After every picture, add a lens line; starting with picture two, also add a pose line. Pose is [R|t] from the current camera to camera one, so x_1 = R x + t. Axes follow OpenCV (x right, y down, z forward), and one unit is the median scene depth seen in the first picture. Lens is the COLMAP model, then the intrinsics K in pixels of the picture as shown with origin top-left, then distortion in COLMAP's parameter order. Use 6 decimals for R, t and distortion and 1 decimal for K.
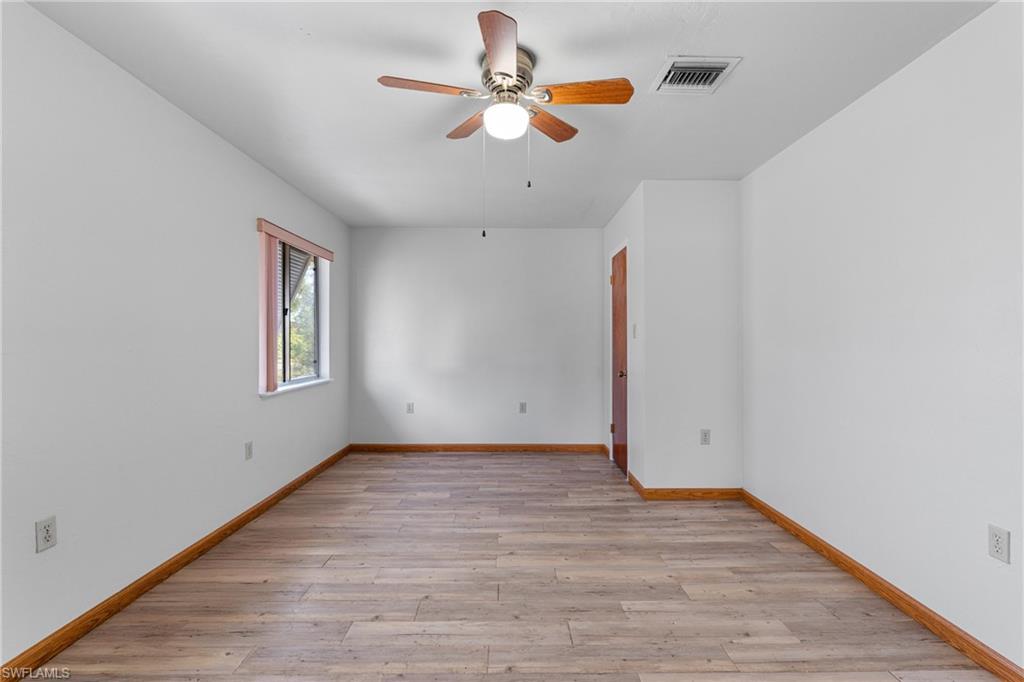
lens RADIAL K [[461.9, 0, 514.6], [0, 461.9, 339.3], [0, 0, 1]] dist [-0.001474, 0.000979]
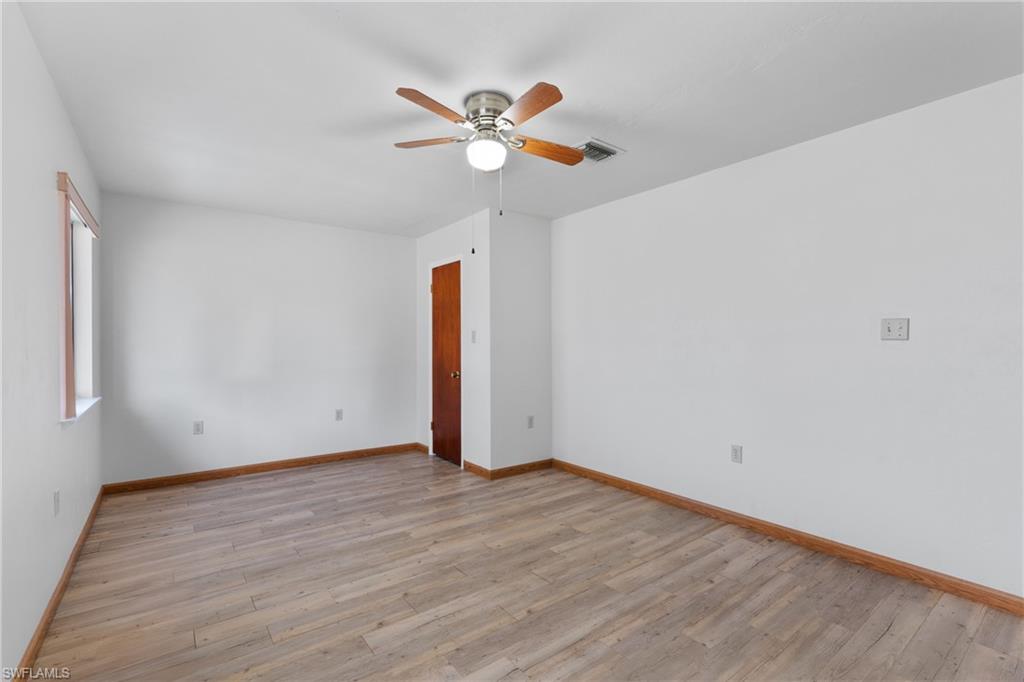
lens RADIAL K [[461.9, 0, 514.6], [0, 461.9, 339.3], [0, 0, 1]] dist [-0.001474, 0.000979]
pose [[0.801827, 0.007303, 0.597512, -0.451599], [-0.000982, 0.999940, -0.010905, 0.001343], [-0.597556, 0.008157, 0.801786, 0.019307]]
